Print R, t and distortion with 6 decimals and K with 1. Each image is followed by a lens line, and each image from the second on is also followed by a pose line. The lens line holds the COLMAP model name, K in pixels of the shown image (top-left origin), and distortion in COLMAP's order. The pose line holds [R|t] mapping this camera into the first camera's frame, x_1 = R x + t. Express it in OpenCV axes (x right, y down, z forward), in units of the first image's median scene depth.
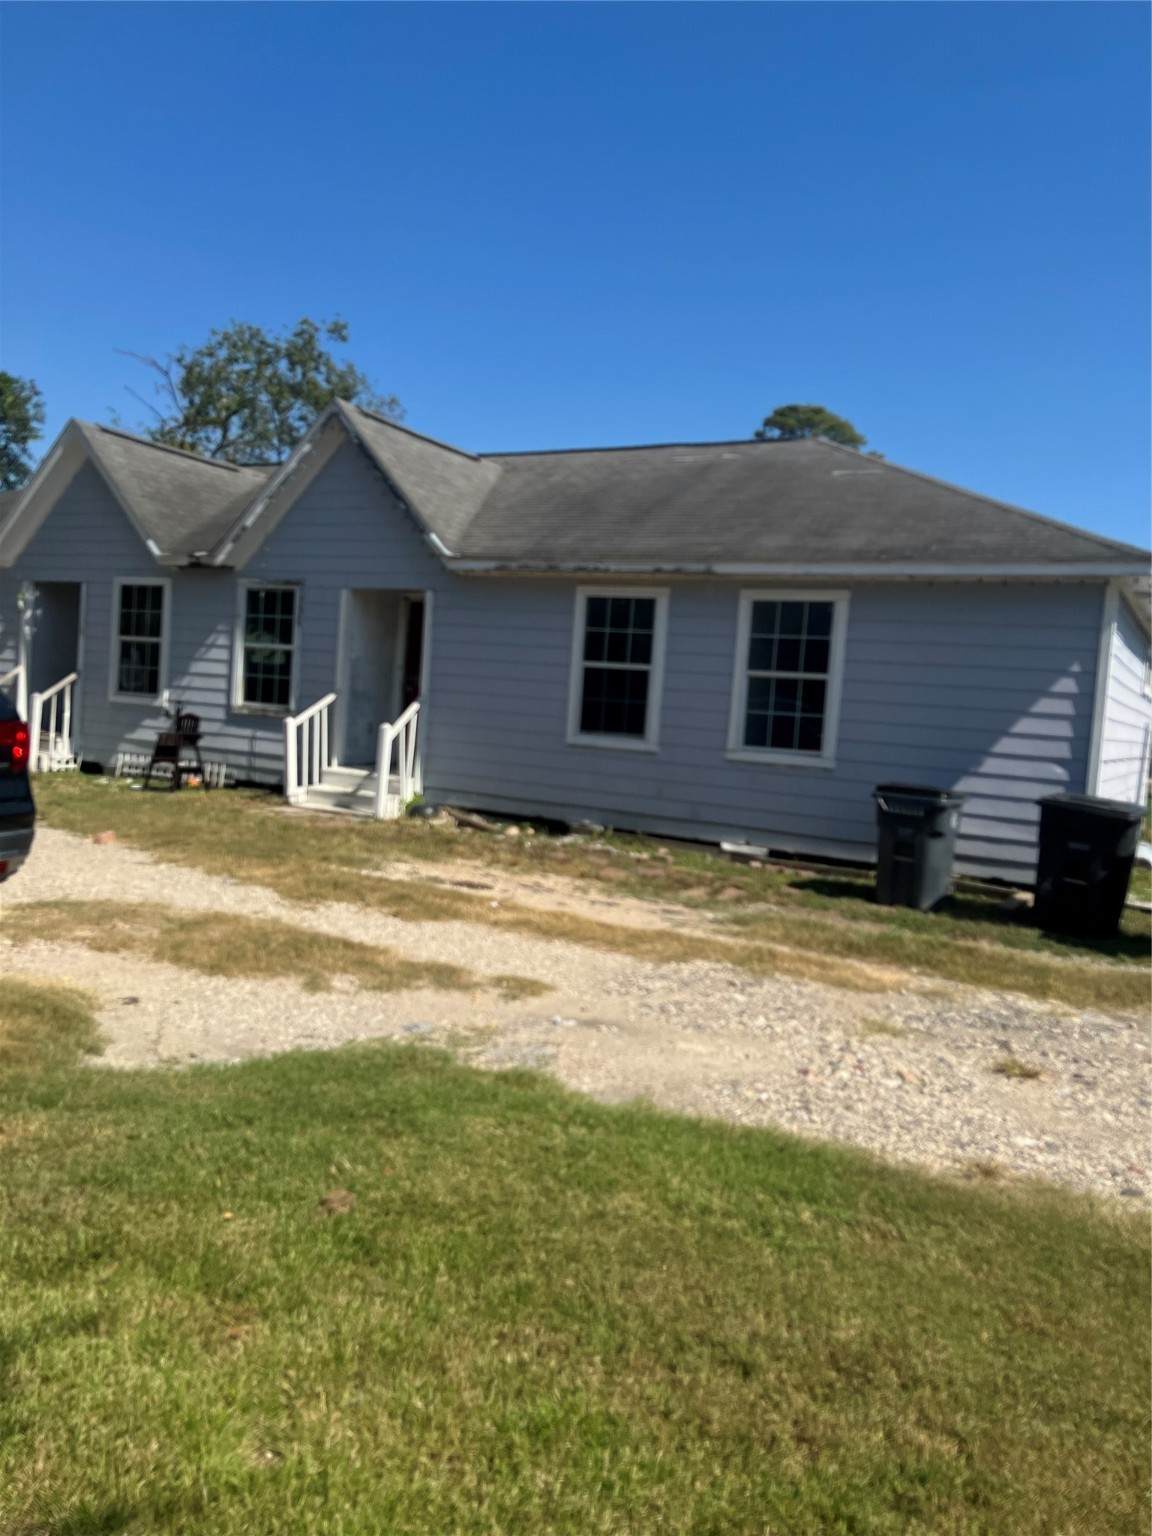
lens RADIAL K [[1161.9, 0, 586.6], [0, 1161.9, 770.8], [0, 0, 1]] dist [0.078282, -0.087602]
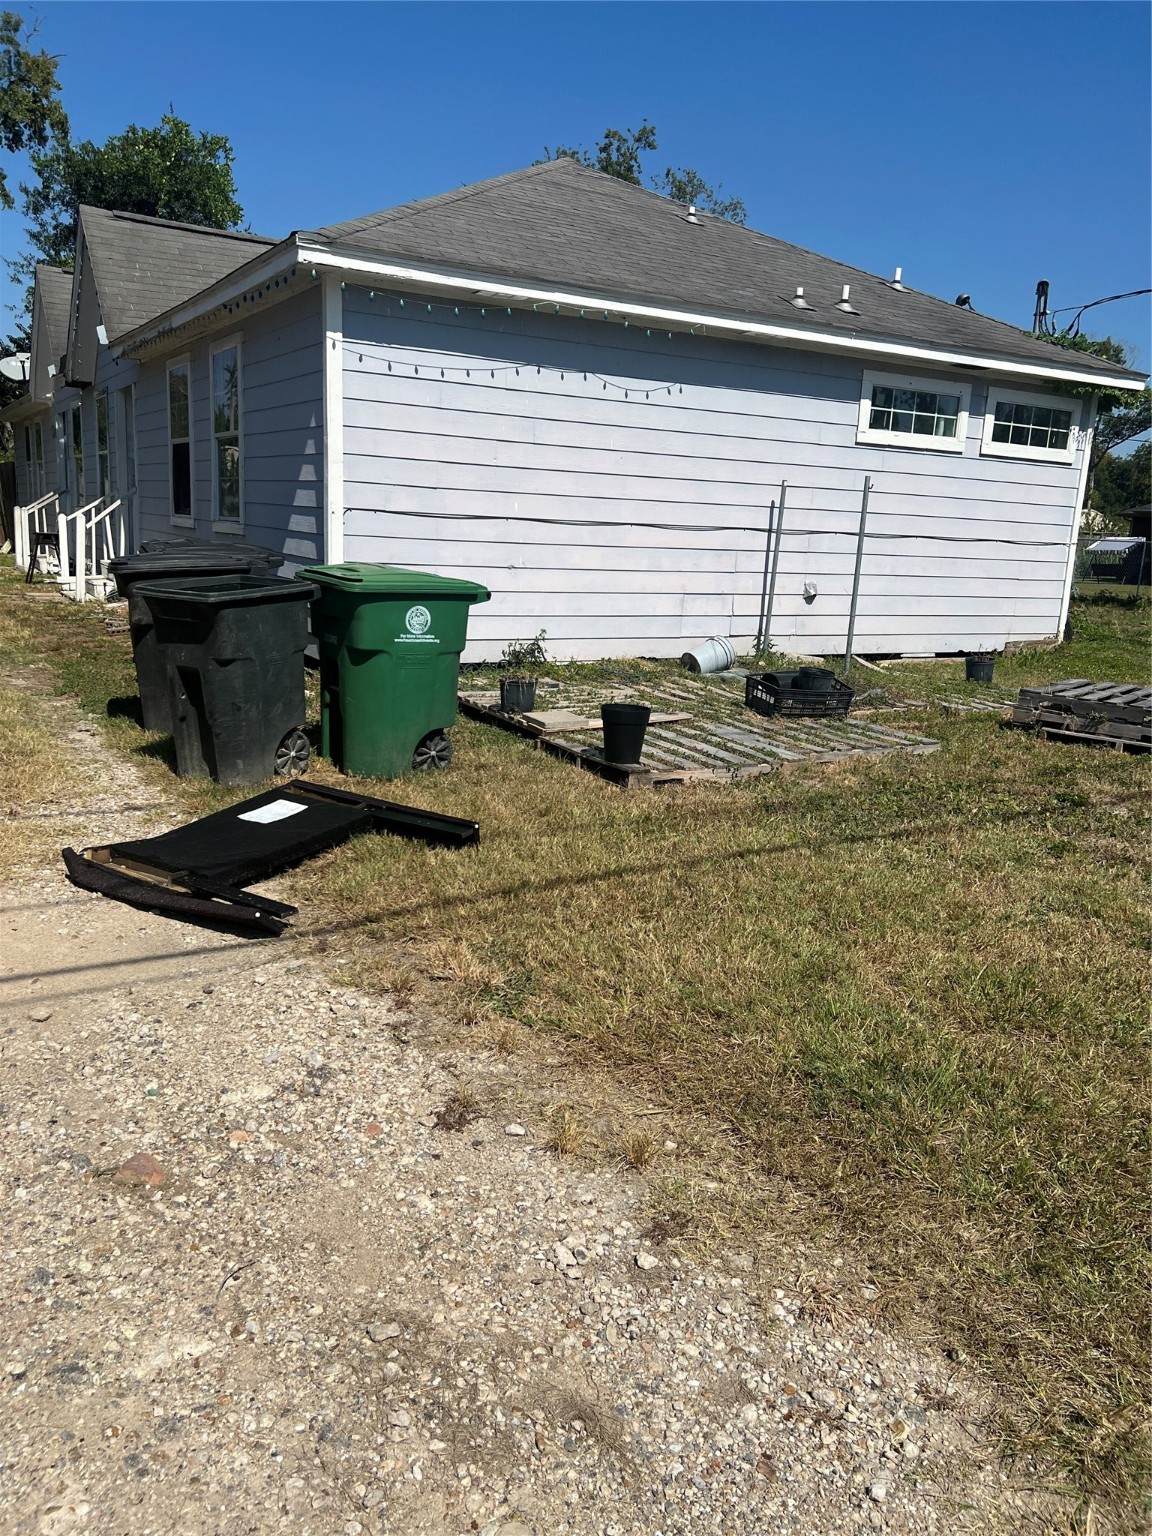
lens RADIAL K [[1161.9, 0, 586.6], [0, 1161.9, 770.8], [0, 0, 1]] dist [0.078282, -0.087602]
pose [[0.864656, 0.071771, -0.497210, 0.653453], [-0.011576, 0.992326, 0.123109, 0.045118], [0.502230, -0.100692, 0.858852, 0.258898]]
